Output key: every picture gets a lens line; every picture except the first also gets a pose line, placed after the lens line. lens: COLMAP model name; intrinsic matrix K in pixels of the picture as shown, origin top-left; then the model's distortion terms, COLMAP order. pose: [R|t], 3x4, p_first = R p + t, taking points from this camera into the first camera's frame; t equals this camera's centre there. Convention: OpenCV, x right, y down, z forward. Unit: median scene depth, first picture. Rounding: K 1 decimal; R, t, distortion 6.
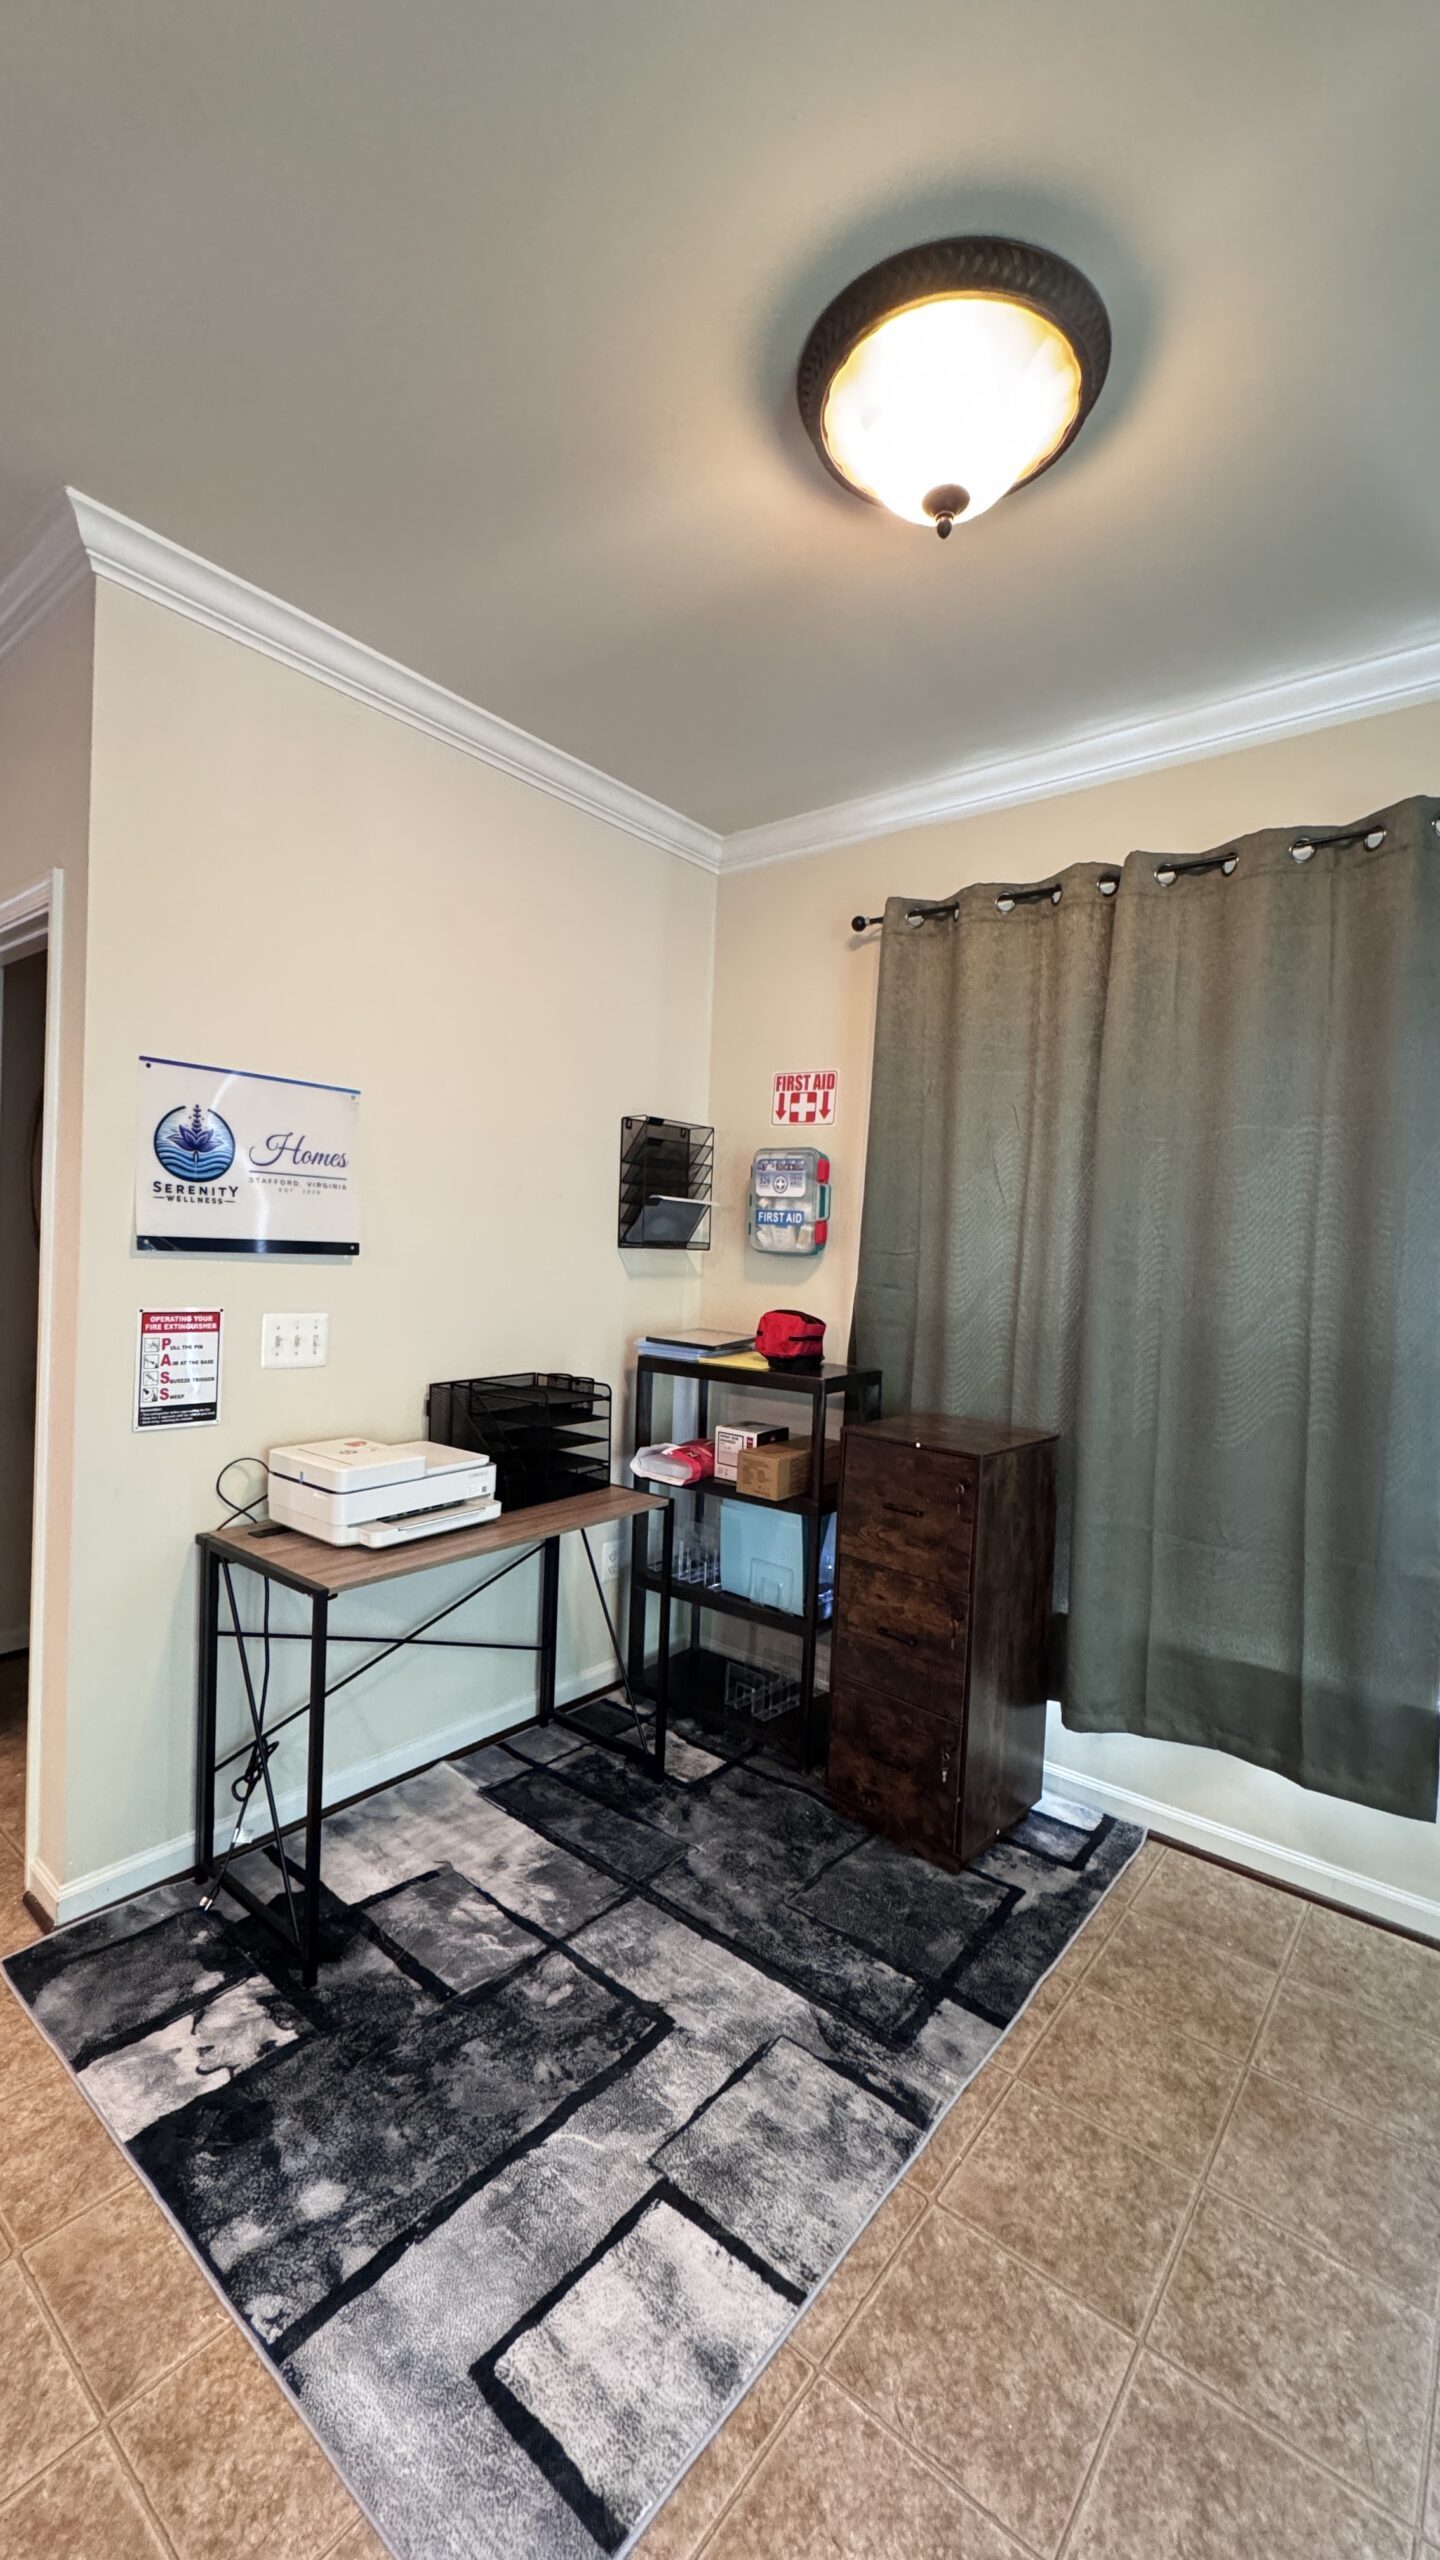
lens RADIAL K [[1016.9, 0, 719.4], [0, 1016.9, 1277.1], [0, 0, 1]] dist [-0.004420, 0.000054]
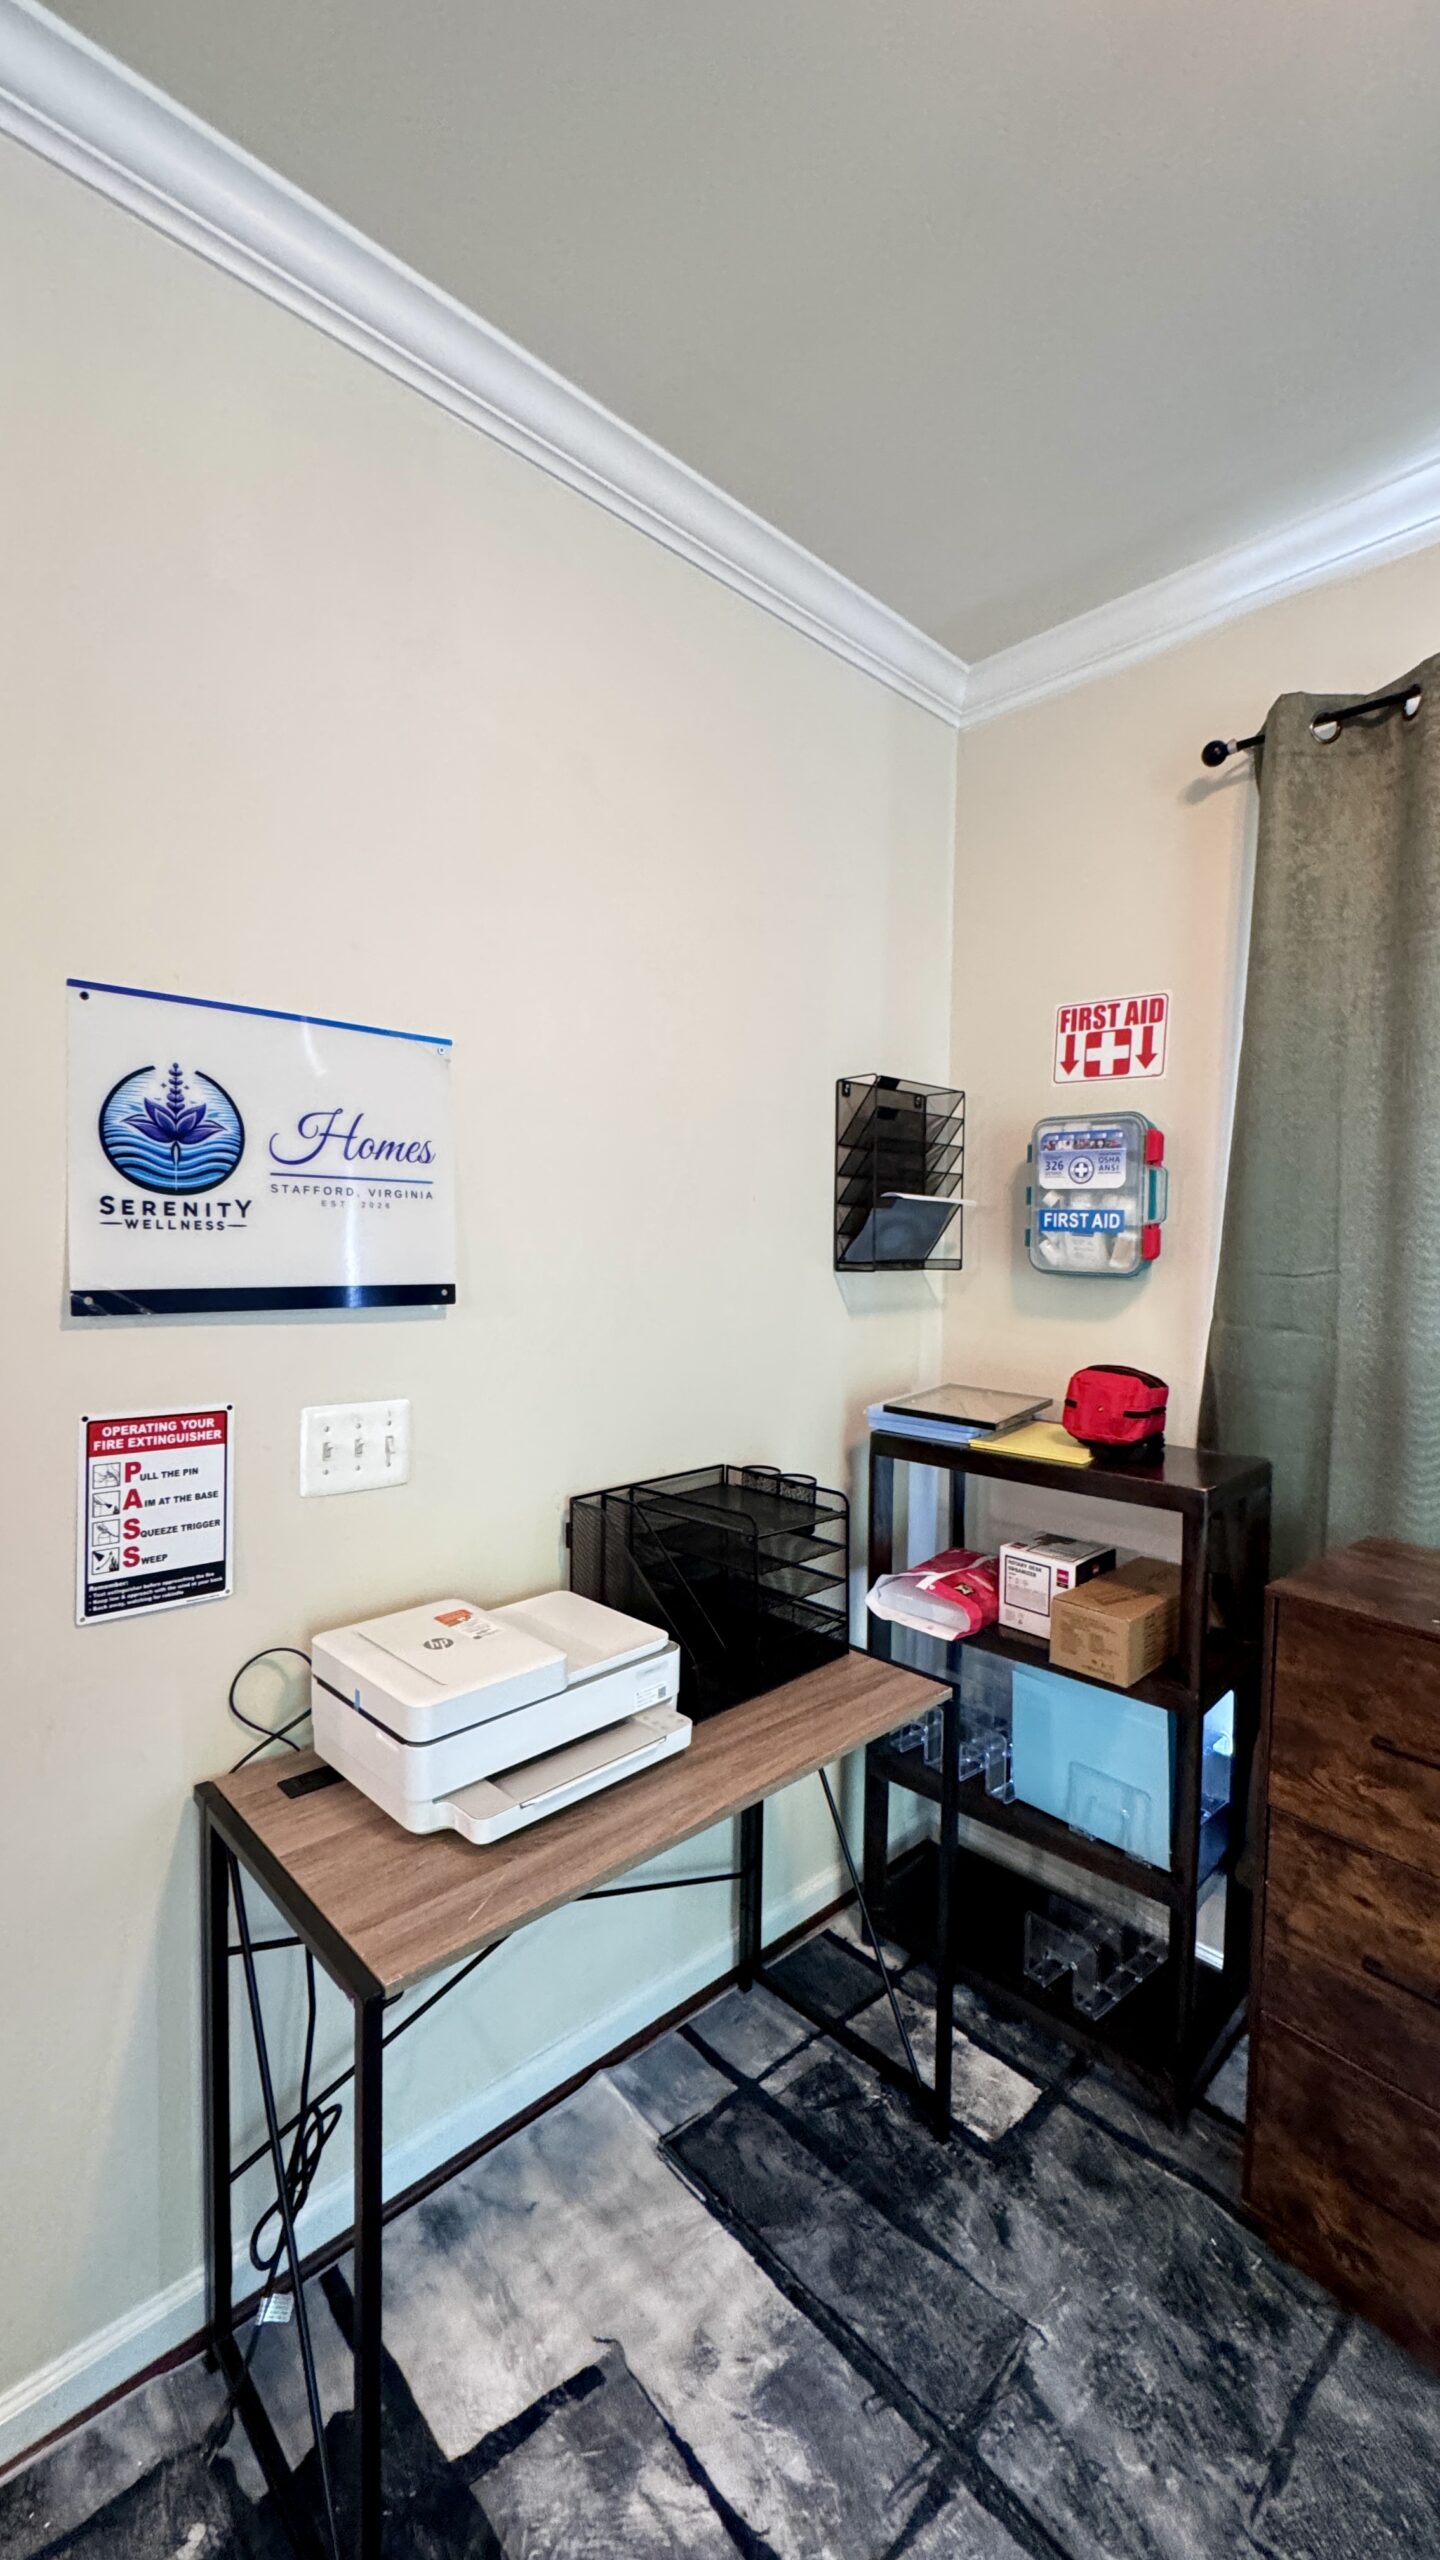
lens RADIAL K [[1016.9, 0, 719.4], [0, 1016.9, 1277.1], [0, 0, 1]] dist [-0.004420, 0.000054]
pose [[0.991380, -0.019918, -0.129494, -0.100944], [0.020392, 0.999789, 0.002333, -0.032314], [0.129420, -0.004953, 0.991578, 0.360717]]
